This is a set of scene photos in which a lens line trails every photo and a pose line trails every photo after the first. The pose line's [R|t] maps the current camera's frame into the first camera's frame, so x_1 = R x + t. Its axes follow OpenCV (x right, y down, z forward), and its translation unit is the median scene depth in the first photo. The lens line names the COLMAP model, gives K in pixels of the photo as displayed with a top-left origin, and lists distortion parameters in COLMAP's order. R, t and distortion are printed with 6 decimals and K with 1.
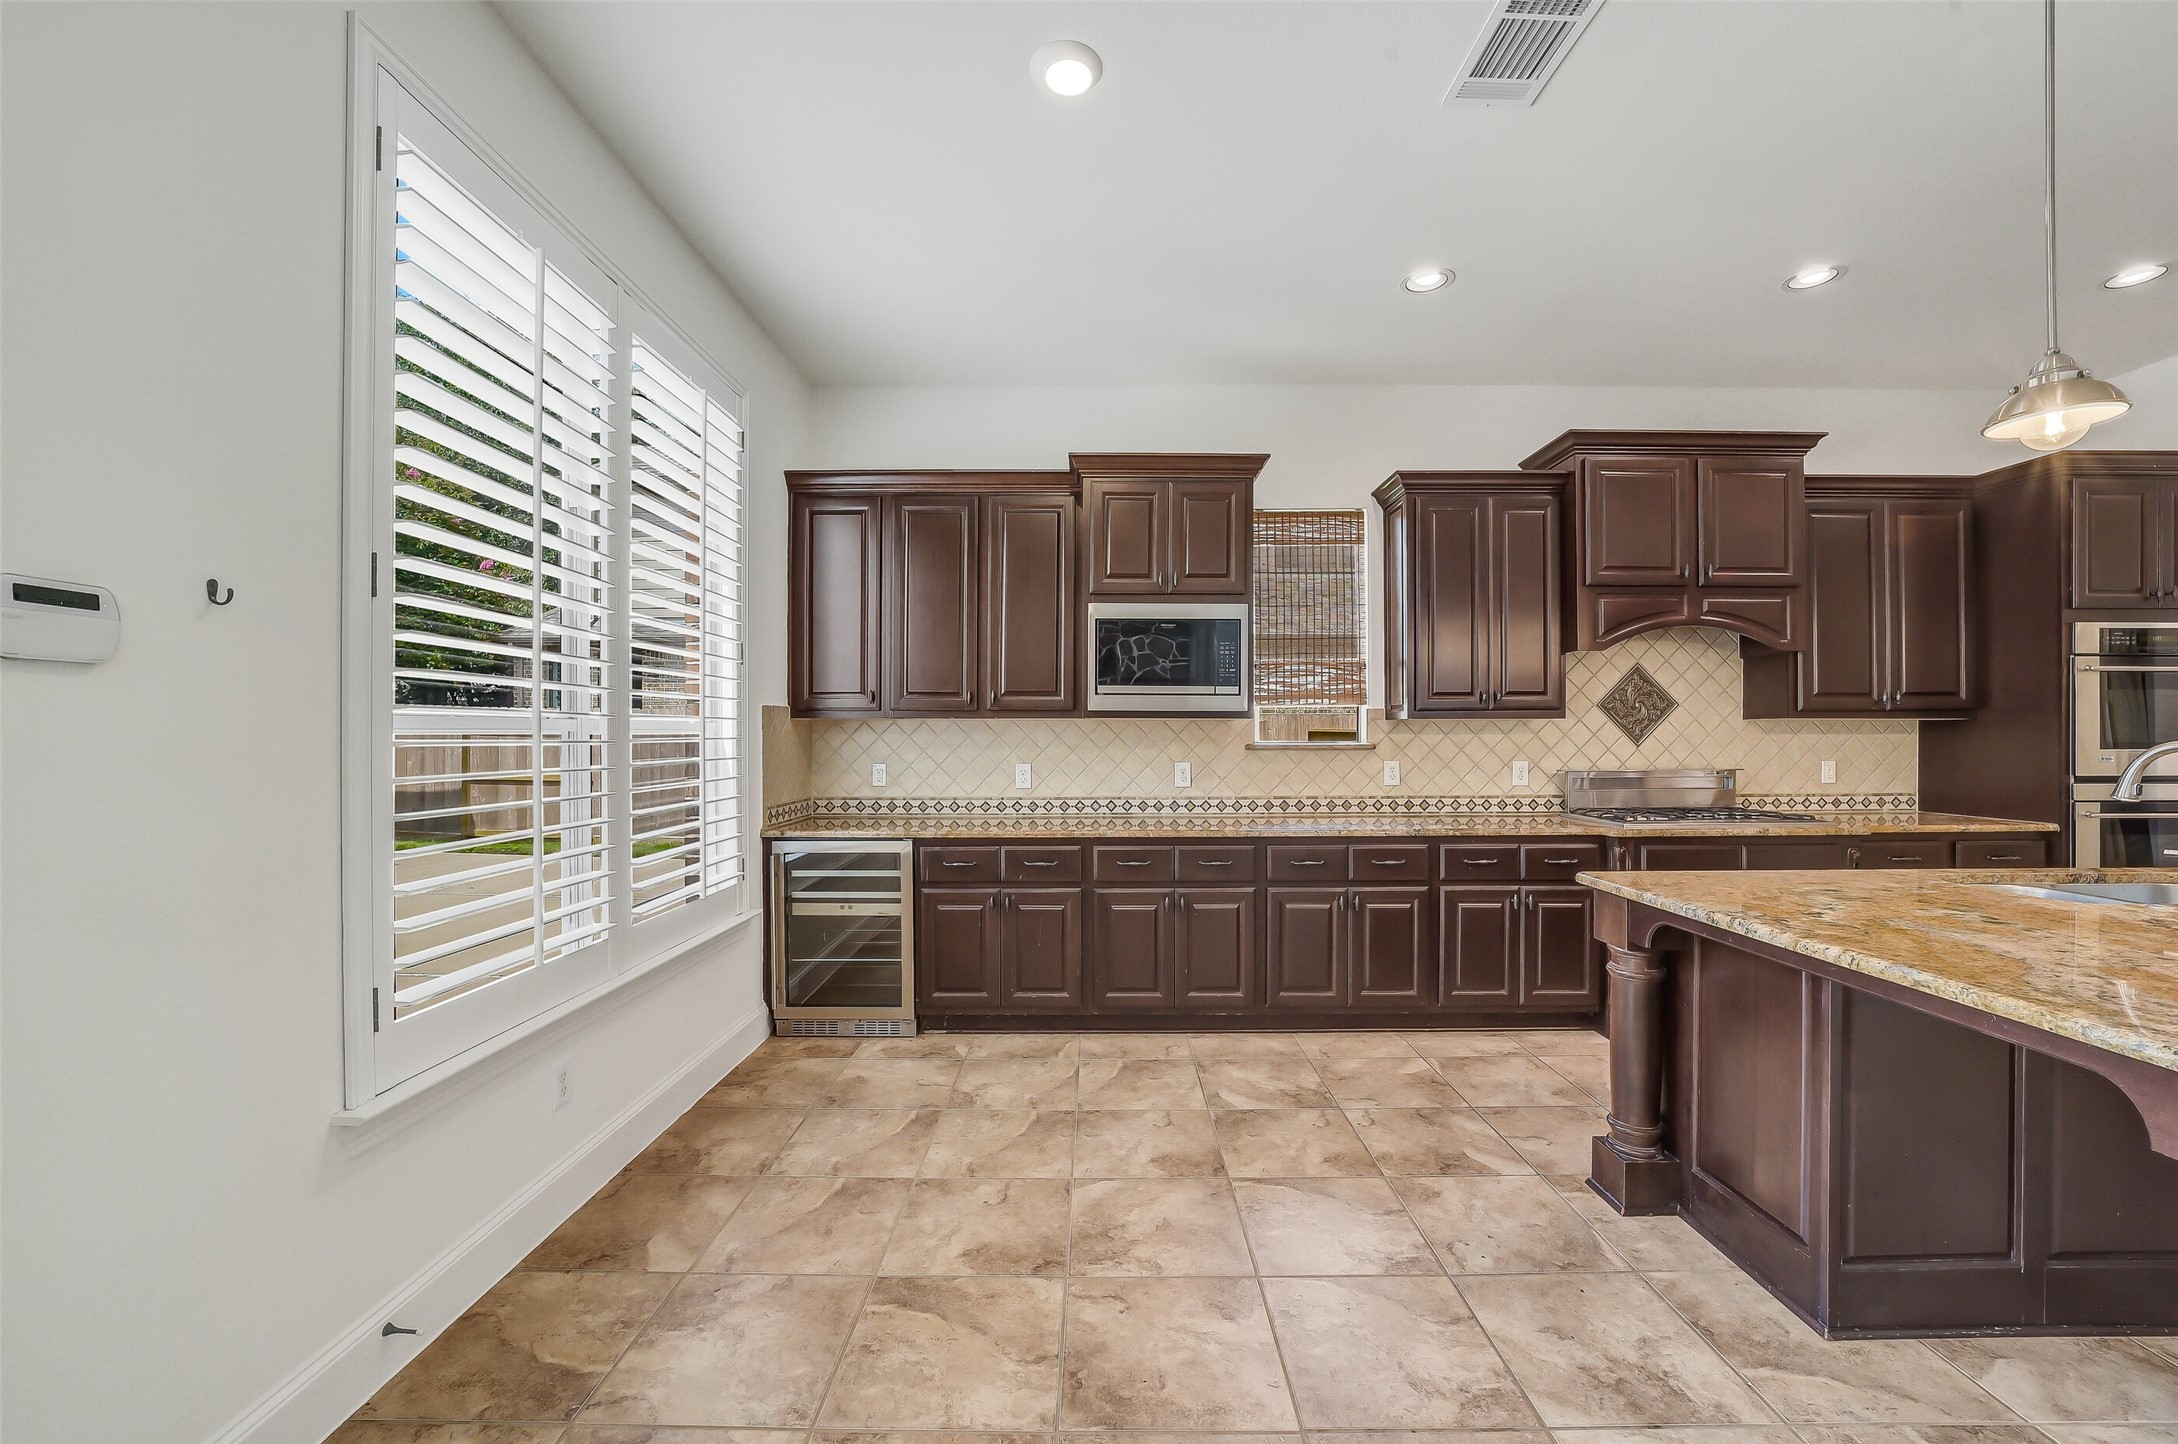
lens RADIAL K [[849.0, 0, 1096.5], [0, 849.0, 739.1], [0, 0, 1]] dist [-0.014786, 0.000216]
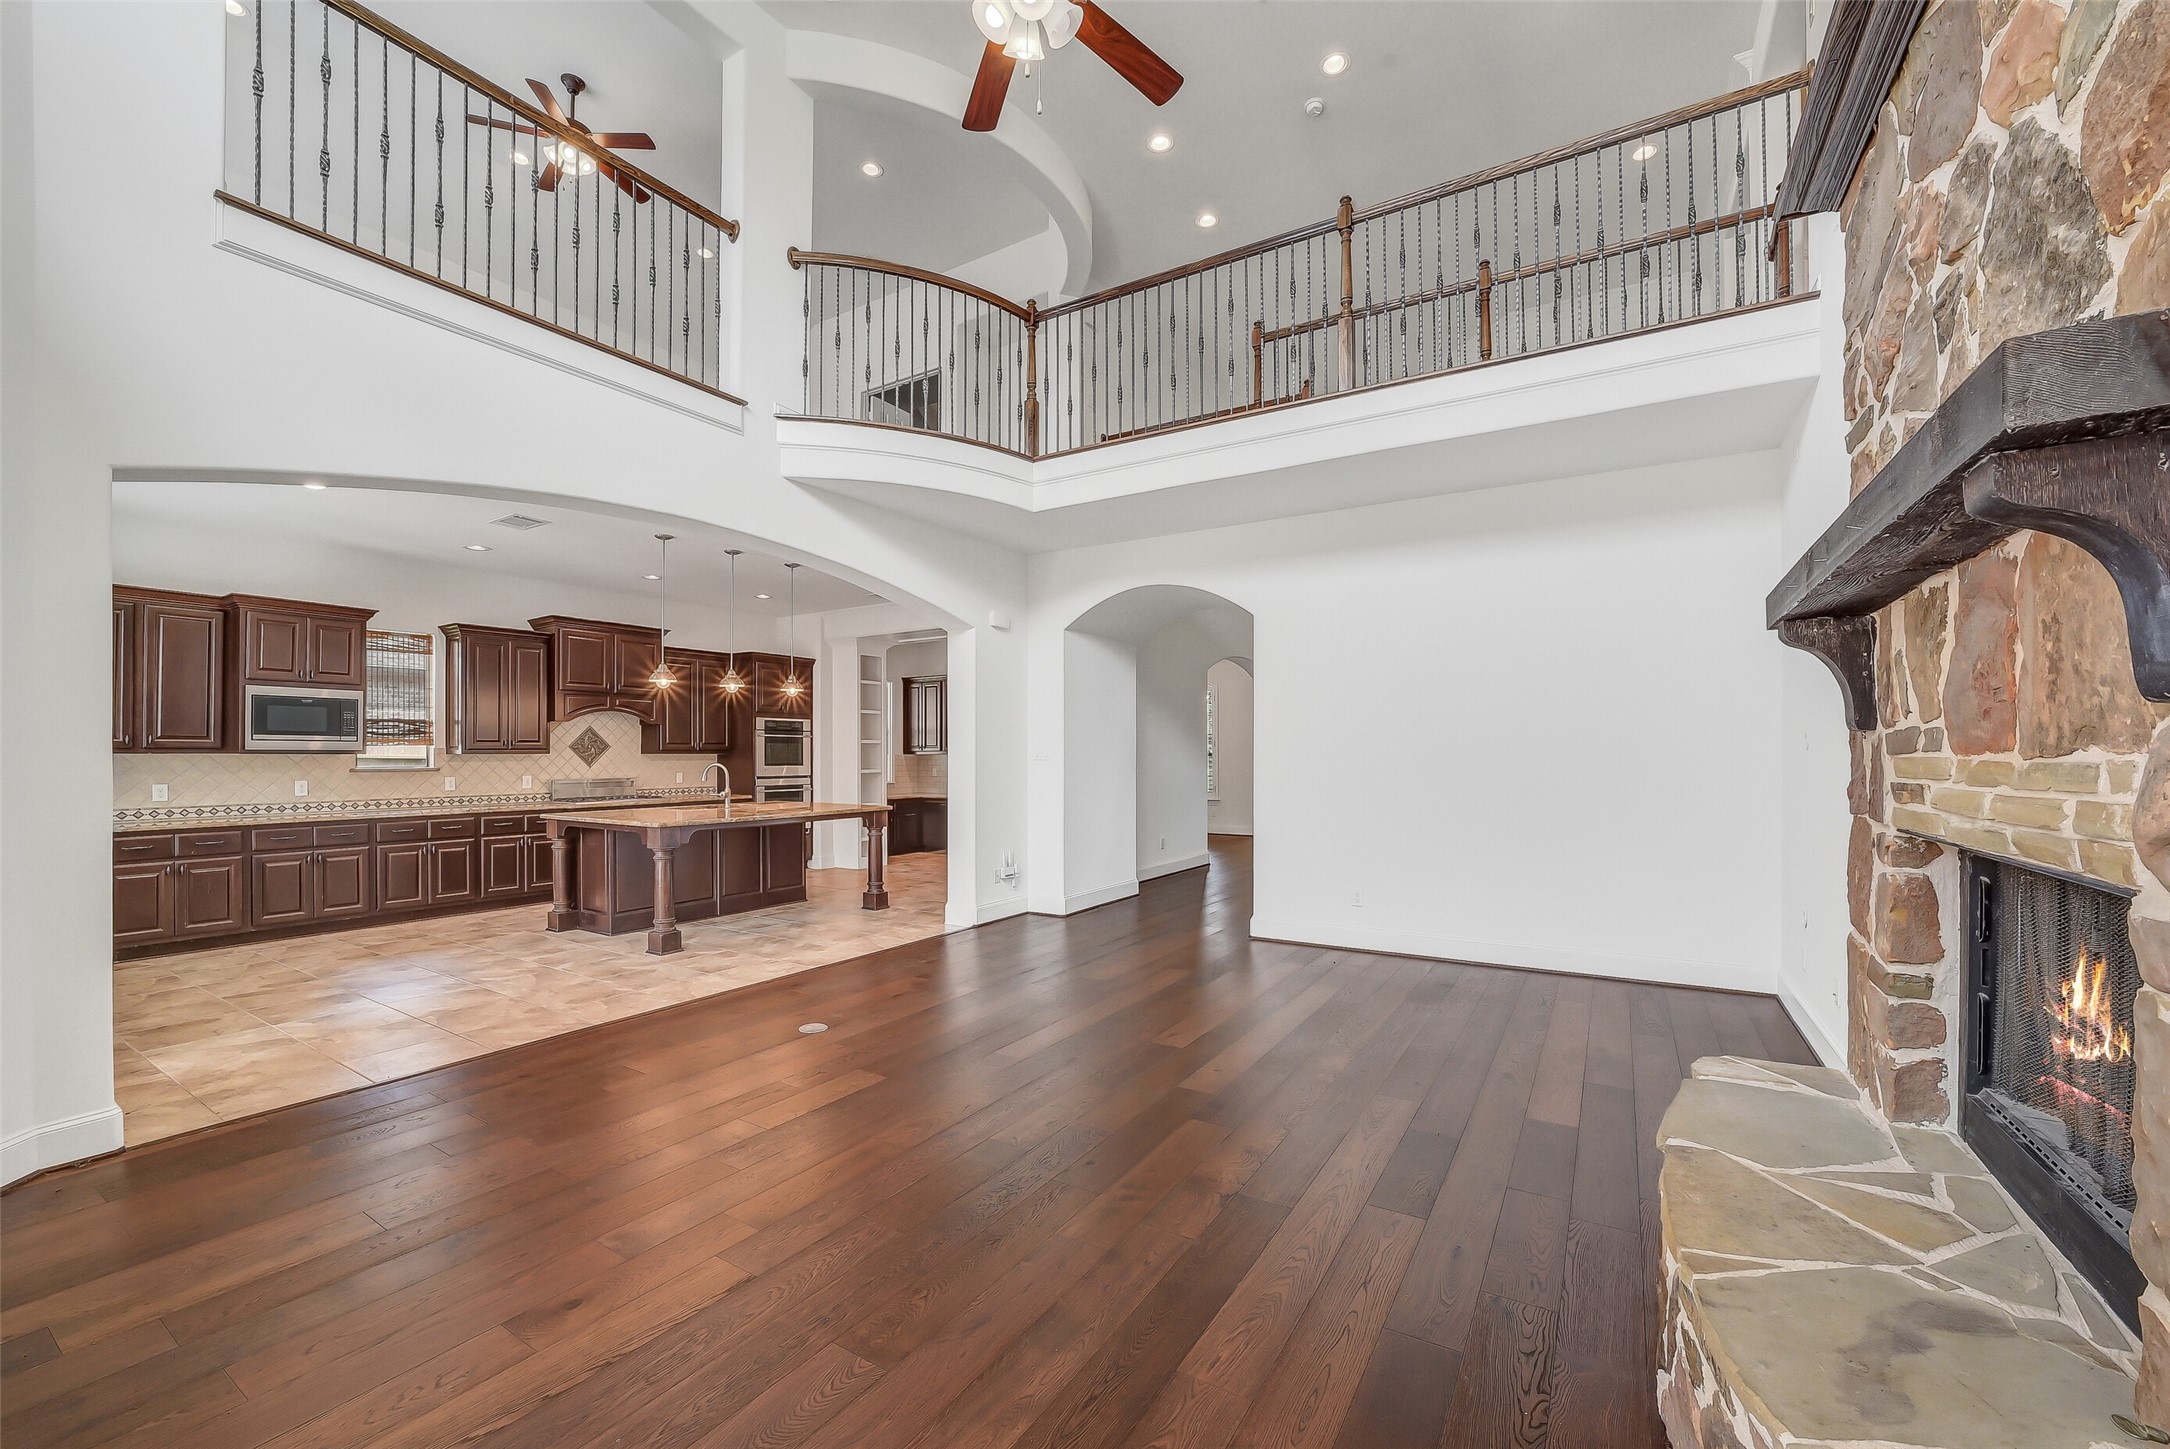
lens RADIAL K [[862.5, 0, 1067.7], [0, 862.5, 741.2], [0, 0, 1]] dist [-0.001383, -0.000055]
pose [[0.544590, 0.012647, 0.838607, -0.549223], [0.006475, 0.999793, -0.019283, -0.007485], [-0.838678, 0.015932, 0.544395, -1.273505]]
